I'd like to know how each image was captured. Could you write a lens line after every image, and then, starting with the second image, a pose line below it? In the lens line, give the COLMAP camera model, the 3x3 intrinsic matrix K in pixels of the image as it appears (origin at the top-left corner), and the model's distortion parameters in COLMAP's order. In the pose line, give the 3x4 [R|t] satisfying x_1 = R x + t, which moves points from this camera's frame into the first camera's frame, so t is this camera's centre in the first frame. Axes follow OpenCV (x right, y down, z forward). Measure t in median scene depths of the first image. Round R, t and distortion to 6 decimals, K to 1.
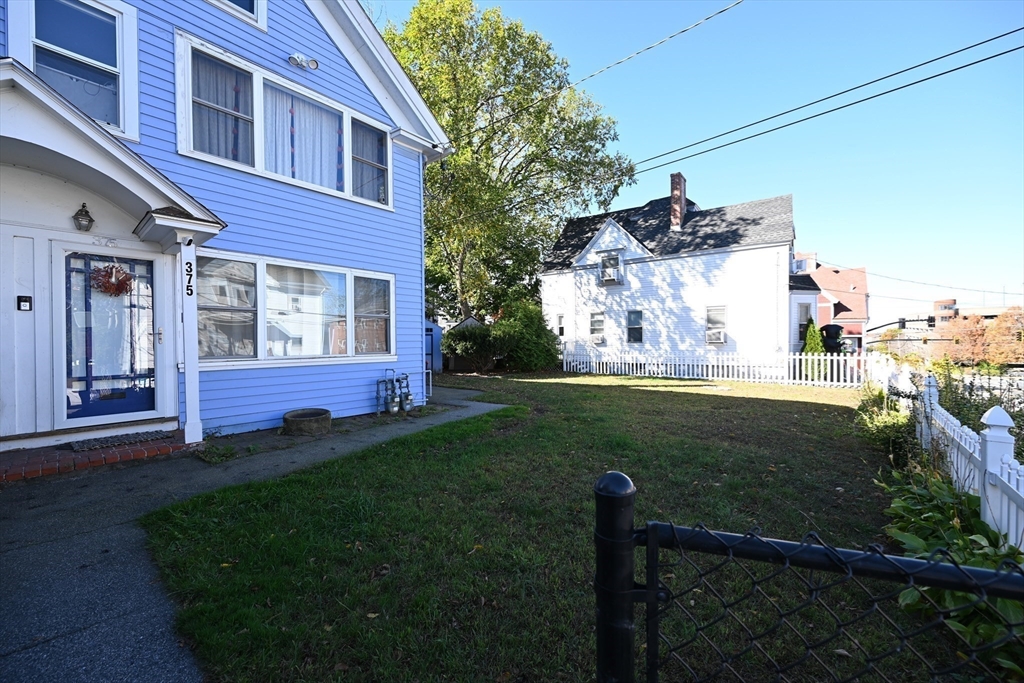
lens RADIAL K [[405.1, 0, 514.6], [0, 405.1, 338.8], [0, 0, 1]] dist [-0.000141, 0.000002]
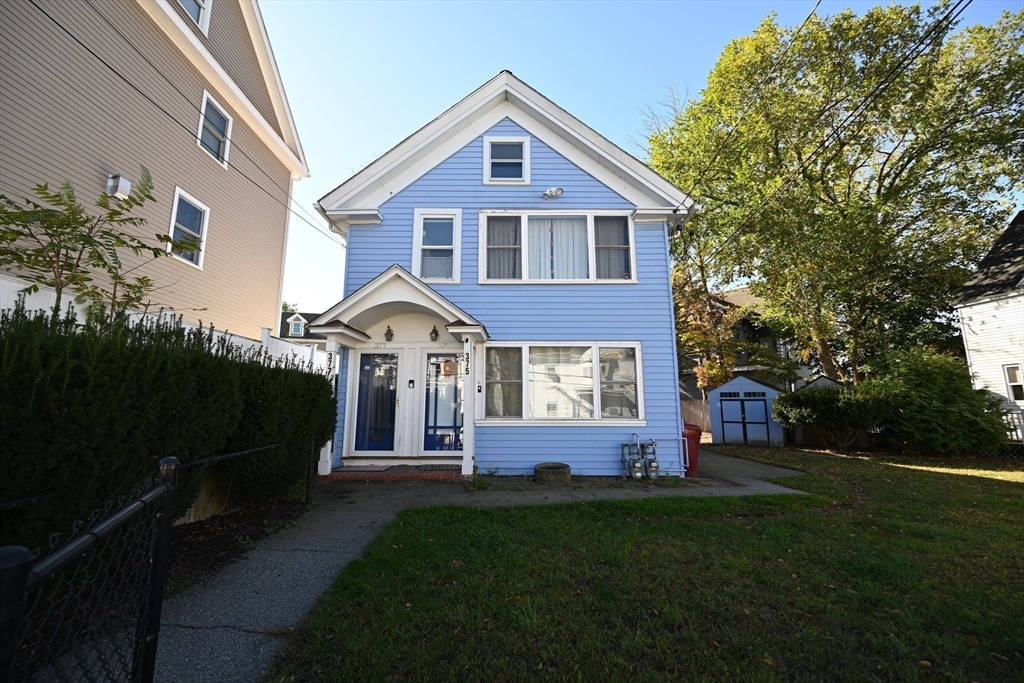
lens RADIAL K [[406.9, 0, 512.8], [0, 406.9, 340.2], [0, 0, 1]] dist [0.001509, 0.000306]
pose [[0.642613, -0.118736, -0.756935, 0.355062], [-0.001765, 0.987687, -0.156432, 0.003612], [0.766189, 0.101861, 0.634491, 0.103414]]
